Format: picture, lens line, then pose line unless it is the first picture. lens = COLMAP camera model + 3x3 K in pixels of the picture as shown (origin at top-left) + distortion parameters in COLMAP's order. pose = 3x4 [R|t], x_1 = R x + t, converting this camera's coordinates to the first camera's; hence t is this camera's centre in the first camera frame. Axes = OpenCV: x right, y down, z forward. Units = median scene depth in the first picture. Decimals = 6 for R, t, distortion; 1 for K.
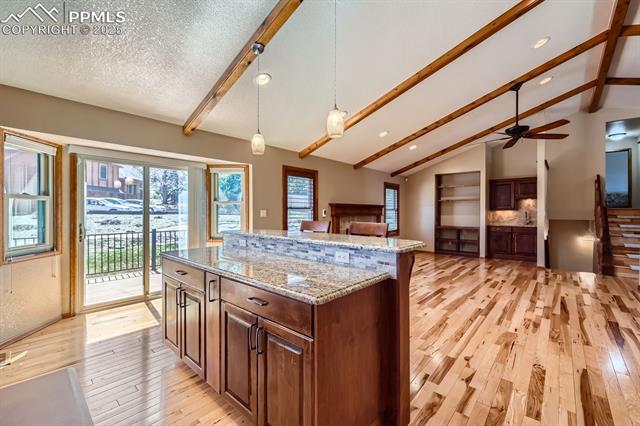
lens RADIAL K [[268.1, 0, 319.2], [0, 268.1, 213.4], [0, 0, 1]] dist [0.006726, -0.001496]
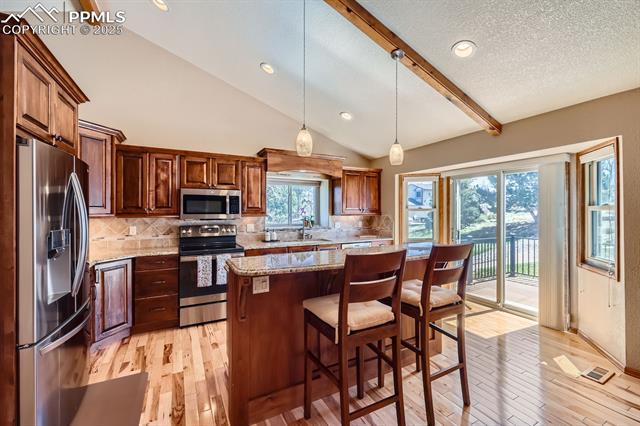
lens RADIAL K [[268.1, 0, 322.3], [0, 268.1, 210.9], [0, 0, 1]] dist [0.006726, -0.001496]
pose [[-0.334821, -0.004121, -0.942273, 0.319804], [-0.002337, 0.999991, -0.003543, -0.021788], [0.942279, 0.001016, -0.334827, 0.445527]]
